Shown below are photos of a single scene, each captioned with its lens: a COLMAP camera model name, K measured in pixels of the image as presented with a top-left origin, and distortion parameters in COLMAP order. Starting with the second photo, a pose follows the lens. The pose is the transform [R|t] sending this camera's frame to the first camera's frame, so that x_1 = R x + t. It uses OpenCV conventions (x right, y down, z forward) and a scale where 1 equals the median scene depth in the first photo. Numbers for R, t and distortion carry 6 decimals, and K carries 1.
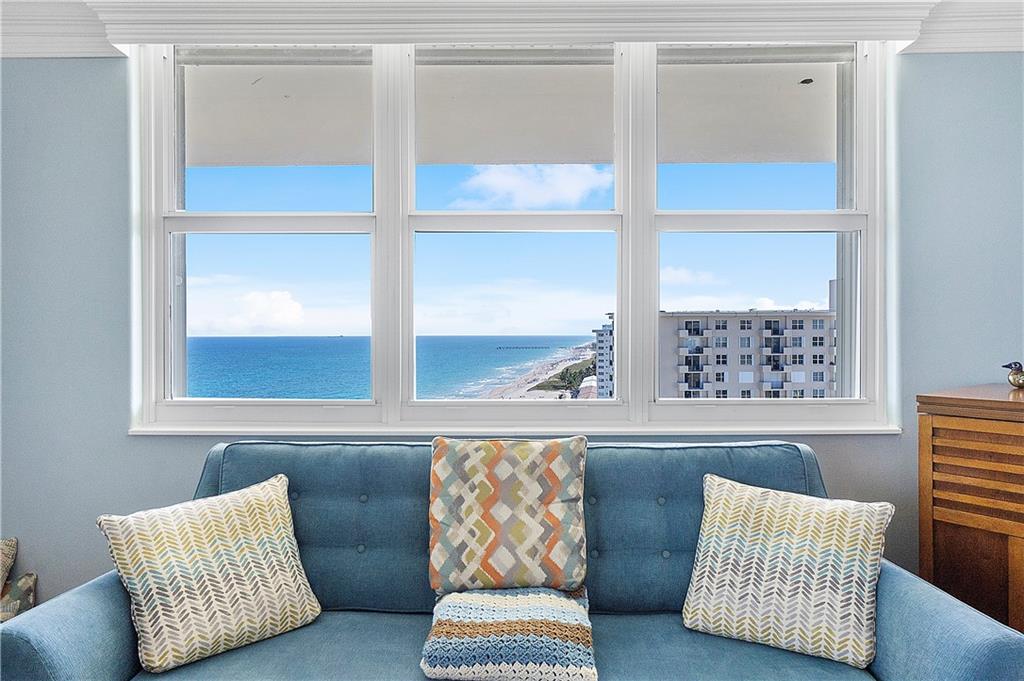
lens RADIAL K [[670.5, 0, 486.8], [0, 670.5, 340.3], [0, 0, 1]] dist [-0.000344, 0.000884]
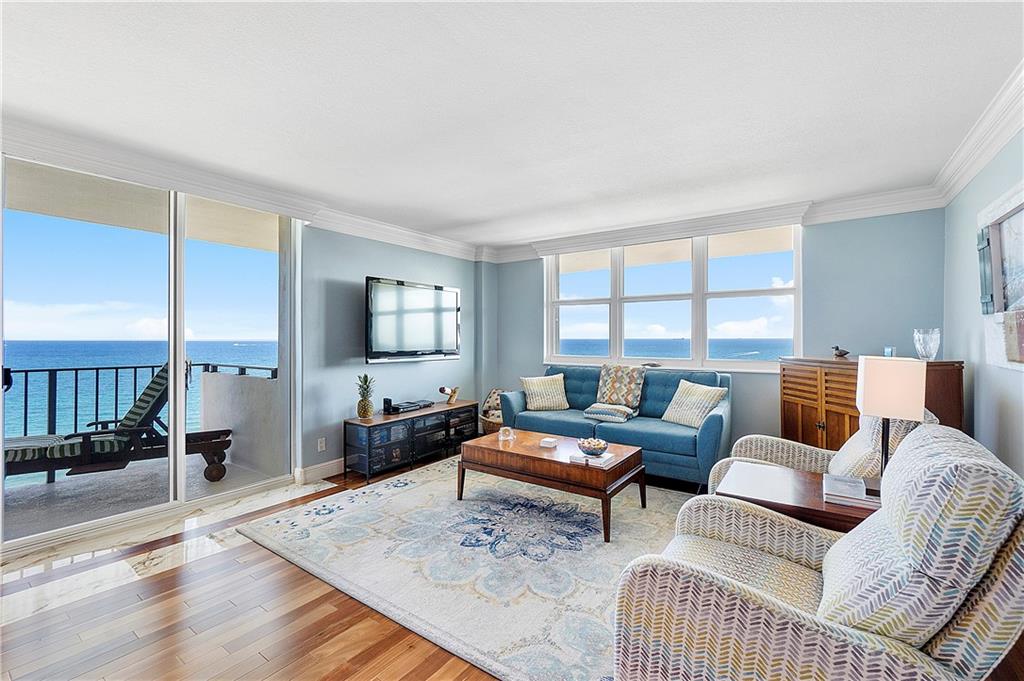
lens RADIAL K [[441.0, 0, 509.3], [0, 441.0, 338.2], [0, 0, 1]] dist [-0.006212, 0.000999]
pose [[0.835078, 0.005426, -0.550105, 0.822454], [-0.008751, 0.999956, -0.003421, 0.020262], [0.550062, 0.007671, 0.835088, -1.254514]]
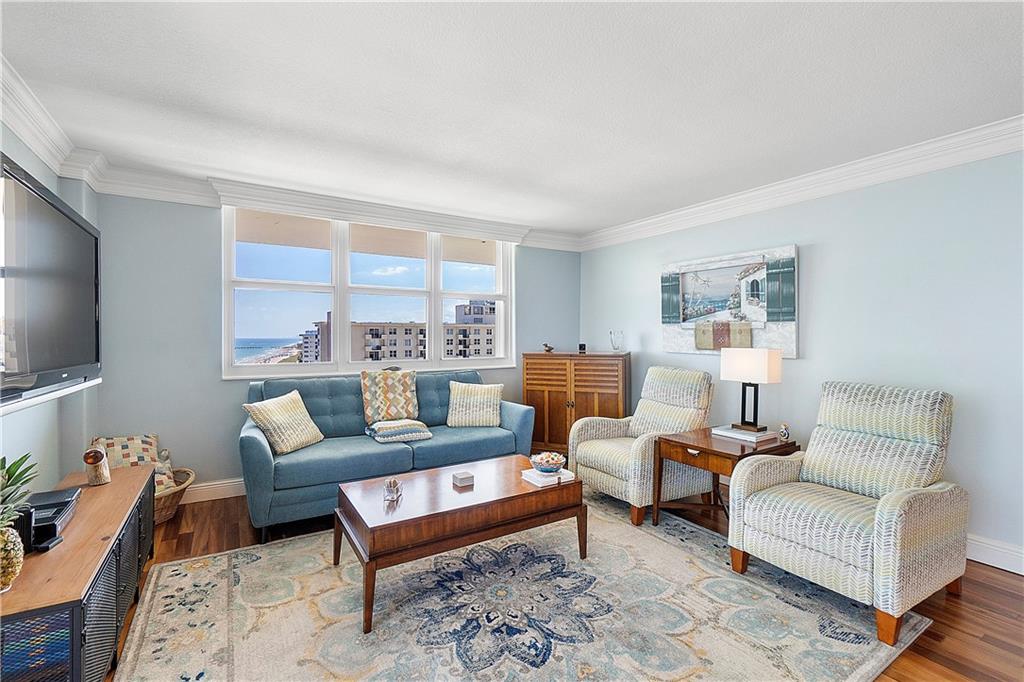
lens RADIAL K [[450.8, 0, 509.4], [0, 450.8, 339.6], [0, 0, 1]] dist [-0.005548, 0.000489]
pose [[0.828006, 0.001403, 0.560717, -0.628916], [0.001064, 0.999991, -0.004074, 0.023583], [-0.560718, 0.003970, 0.827997, -0.878763]]
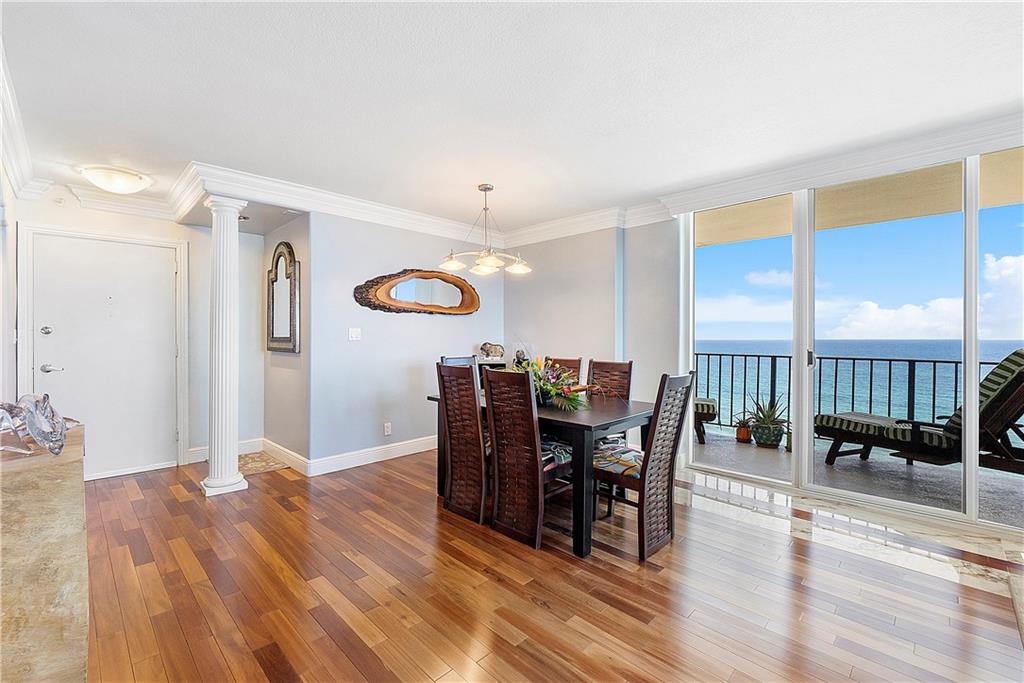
lens RADIAL K [[441.0, 0, 509.3], [0, 441.0, 339.2], [0, 0, 1]] dist [-0.006212, 0.000999]
pose [[-0.681681, 0.004612, -0.731635, 0.926421], [-0.003281, 0.999951, 0.009360, 0.058378], [0.731642, 0.008781, -0.681632, -0.670287]]
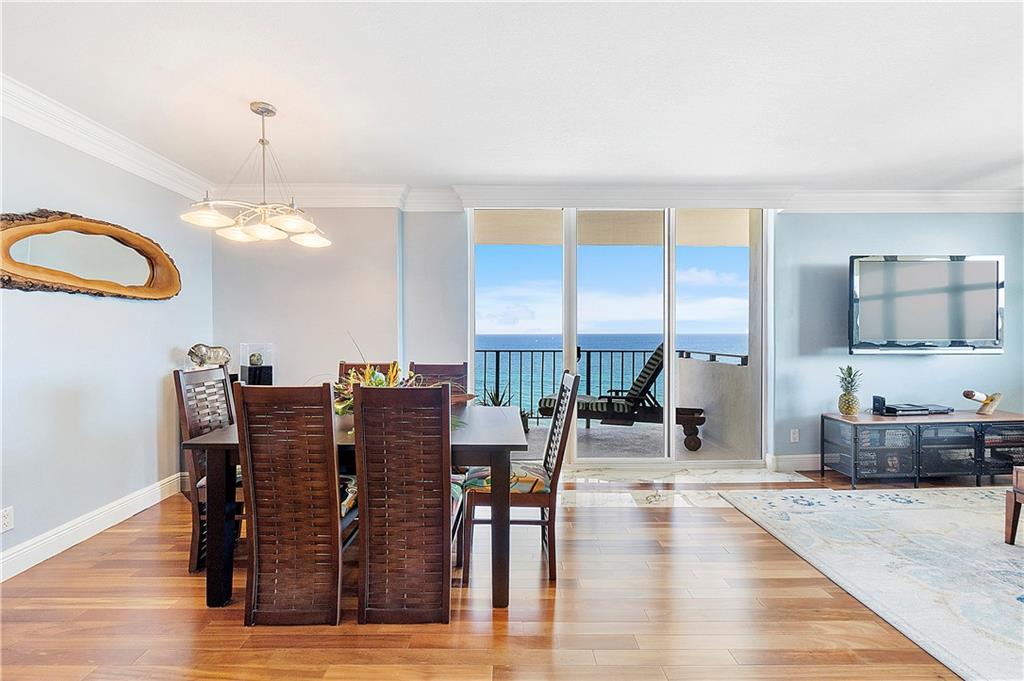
lens RADIAL K [[441.0, 0, 509.3], [0, 441.0, 338.2], [0, 0, 1]] dist [-0.006212, 0.000999]
pose [[0.049669, 0.015680, -0.998643, 0.886890], [-0.003699, 0.999873, 0.015516, 0.048838], [0.998759, 0.002923, 0.049720, -1.412586]]
